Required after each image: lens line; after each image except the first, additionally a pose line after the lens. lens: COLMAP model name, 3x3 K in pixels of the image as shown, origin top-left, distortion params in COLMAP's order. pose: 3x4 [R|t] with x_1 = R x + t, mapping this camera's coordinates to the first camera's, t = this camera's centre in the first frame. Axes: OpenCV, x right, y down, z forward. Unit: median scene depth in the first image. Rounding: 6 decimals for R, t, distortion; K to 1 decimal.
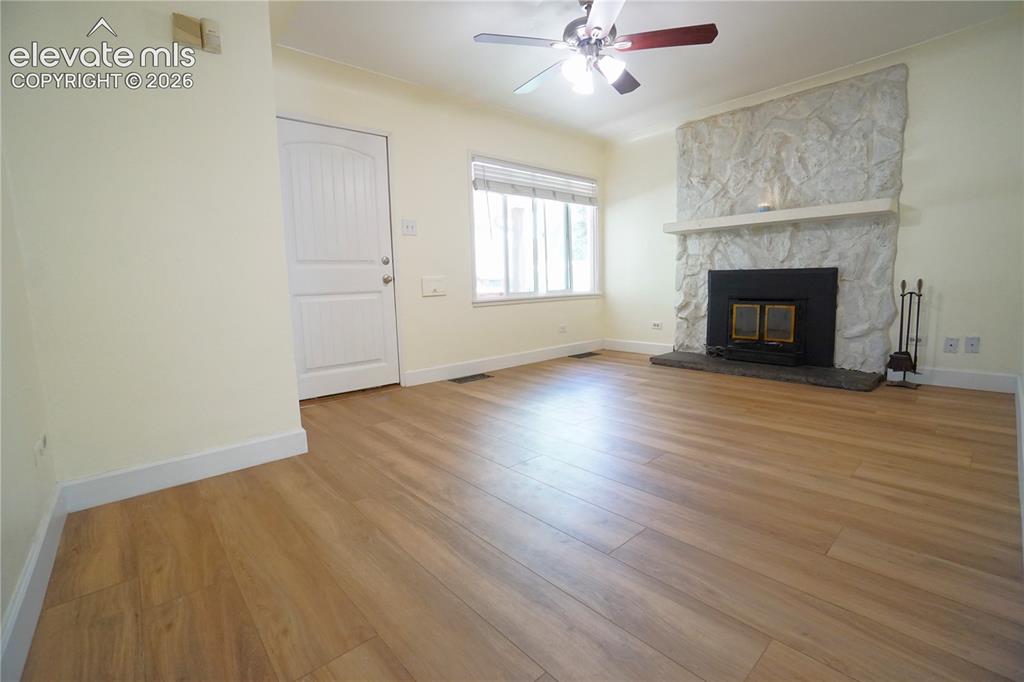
lens RADIAL K [[455.4, 0, 512.0], [0, 455.4, 342.3], [0, 0, 1]] dist [-0.036985, 0.002966]
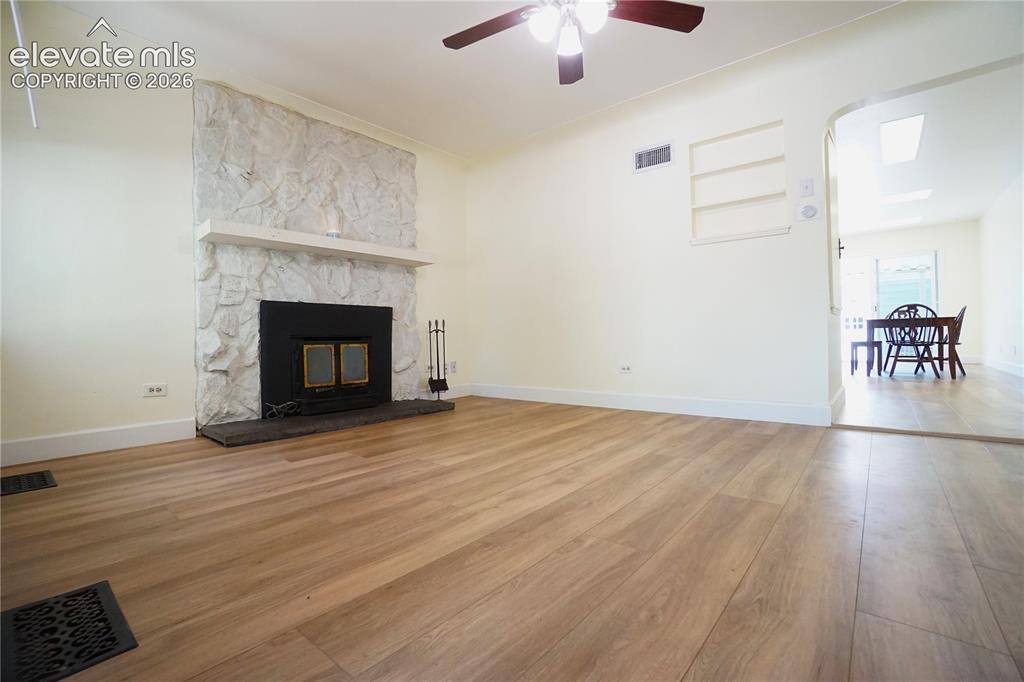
lens RADIAL K [[455.4, 0, 514.8], [0, 455.4, 336.0], [0, 0, 1]] dist [-0.036985, 0.002966]
pose [[-0.141957, 0.033498, 0.989306, -0.351203], [0.154349, 0.987952, -0.011305, -0.034438], [-0.977765, 0.151093, -0.145417, 0.766790]]
